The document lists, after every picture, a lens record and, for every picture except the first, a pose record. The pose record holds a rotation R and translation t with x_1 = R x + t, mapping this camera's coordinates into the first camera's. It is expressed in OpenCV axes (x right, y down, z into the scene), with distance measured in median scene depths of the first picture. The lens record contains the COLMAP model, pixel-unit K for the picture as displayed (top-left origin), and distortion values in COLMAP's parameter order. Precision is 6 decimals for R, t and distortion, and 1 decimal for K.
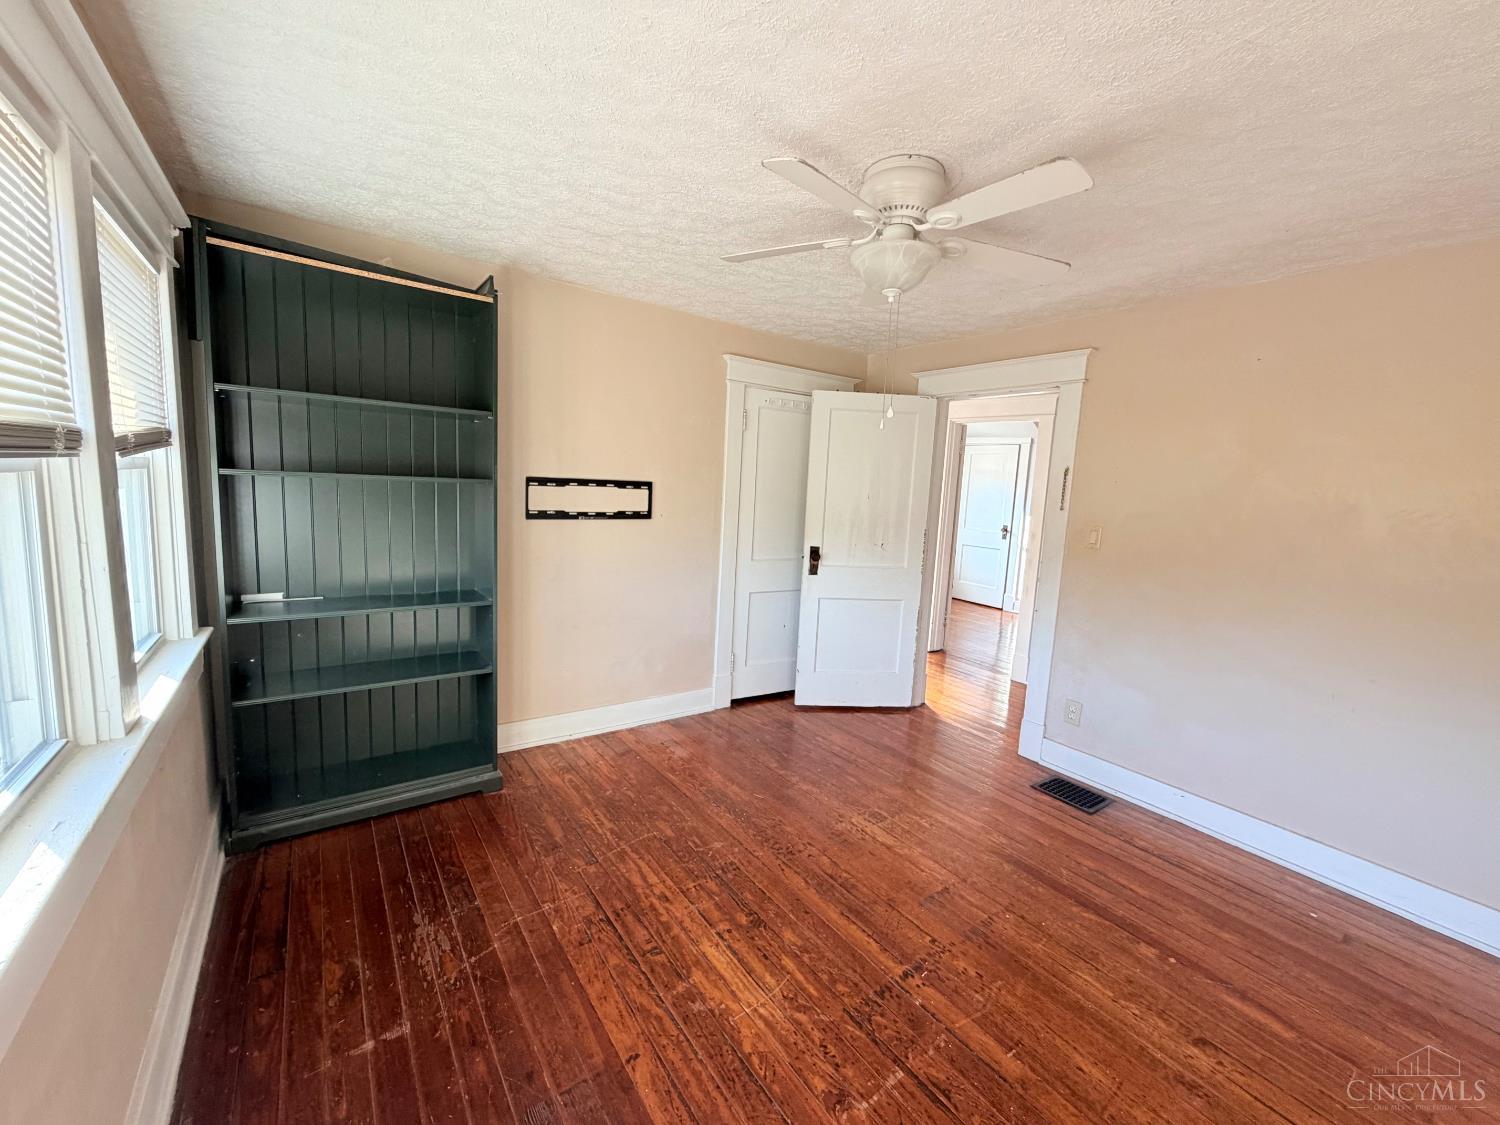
lens RADIAL K [[599.1, 0, 745.9], [0, 599.1, 561.3], [0, 0, 1]] dist [-0.000310, -0.000481]
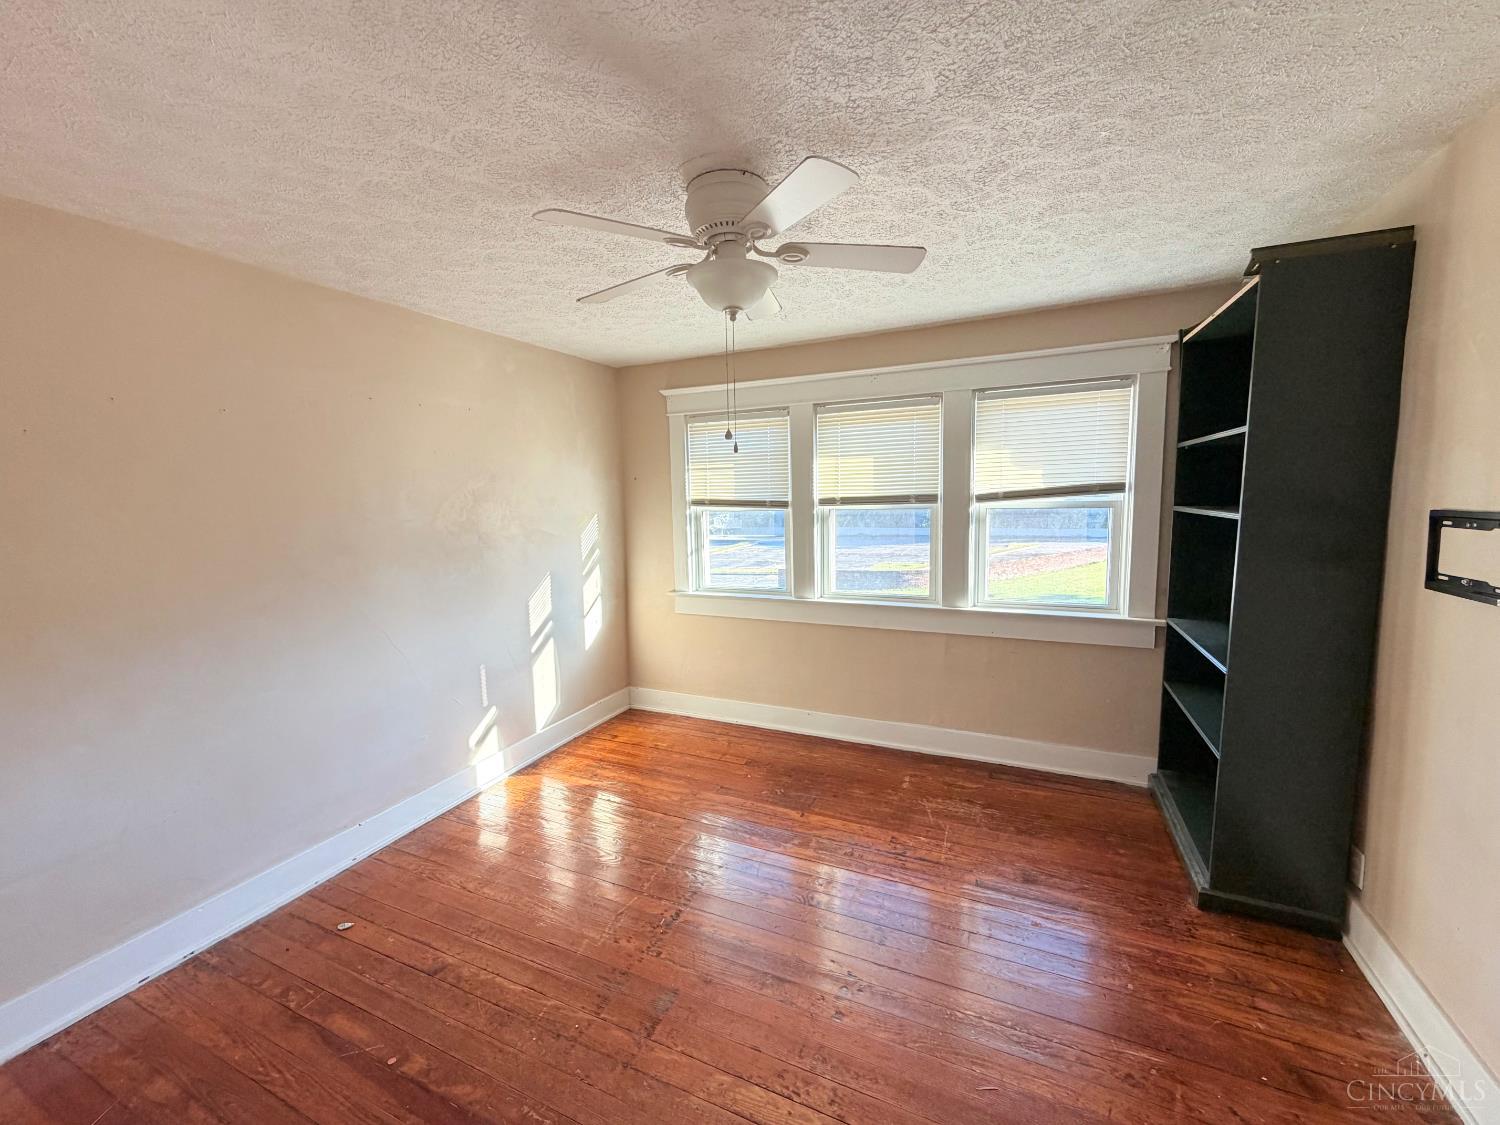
lens RADIAL K [[599.1, 0, 745.9], [0, 599.1, 561.3], [0, 0, 1]] dist [-0.000310, -0.000481]
pose [[-0.869416, 0.028434, -0.493262, 0.439034], [-0.081924, 0.976227, 0.200672, -0.155490], [0.487242, 0.214877, -0.846418, 1.178648]]
